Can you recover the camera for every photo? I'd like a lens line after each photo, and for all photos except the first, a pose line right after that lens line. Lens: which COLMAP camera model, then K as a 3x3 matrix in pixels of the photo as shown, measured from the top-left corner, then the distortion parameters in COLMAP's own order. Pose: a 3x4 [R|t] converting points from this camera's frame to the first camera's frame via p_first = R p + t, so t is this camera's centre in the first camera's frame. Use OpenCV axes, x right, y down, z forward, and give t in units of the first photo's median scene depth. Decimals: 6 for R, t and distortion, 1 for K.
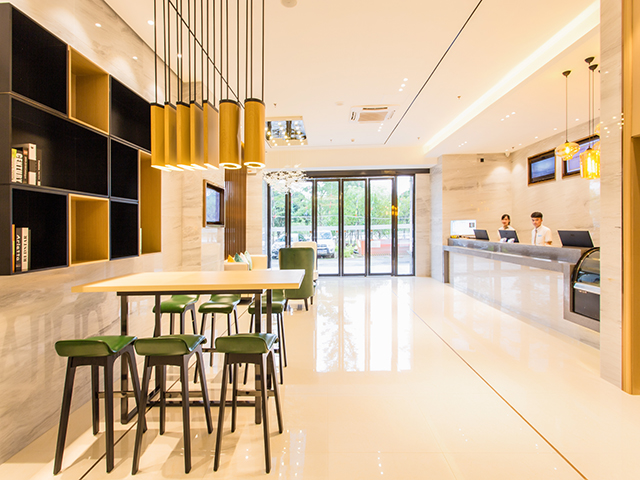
lens RADIAL K [[314.0, 0, 320.0], [0, 314.0, 229.4], [0, 0, 1]] dist [-0.017000, 0.008329]
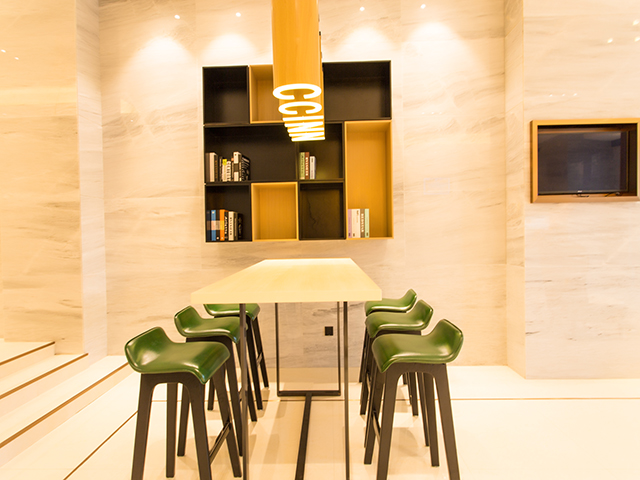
lens RADIAL K [[314.0, 0, 320.0], [0, 314.0, 229.4], [0, 0, 1]] dist [-0.017000, 0.008329]
pose [[-0.009591, 0.018591, -0.999781, 0.458935], [0.016961, 0.999686, 0.018426, 0.051696], [0.999810, -0.016781, -0.009903, 1.275717]]
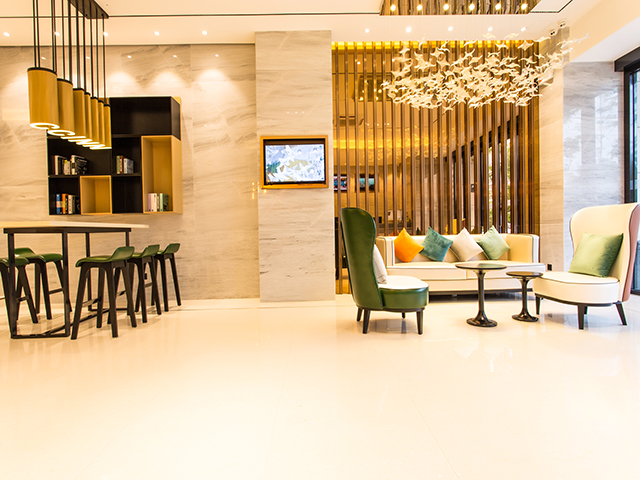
lens RADIAL K [[314.0, 0, 320.0], [0, 314.0, 229.4], [0, 0, 1]] dist [-0.017000, 0.008329]
pose [[0.041768, 0.021422, -0.998898, 1.165681], [0.019572, 0.999561, 0.022255, 0.196732], [0.998936, -0.020480, 0.041330, 2.366128]]
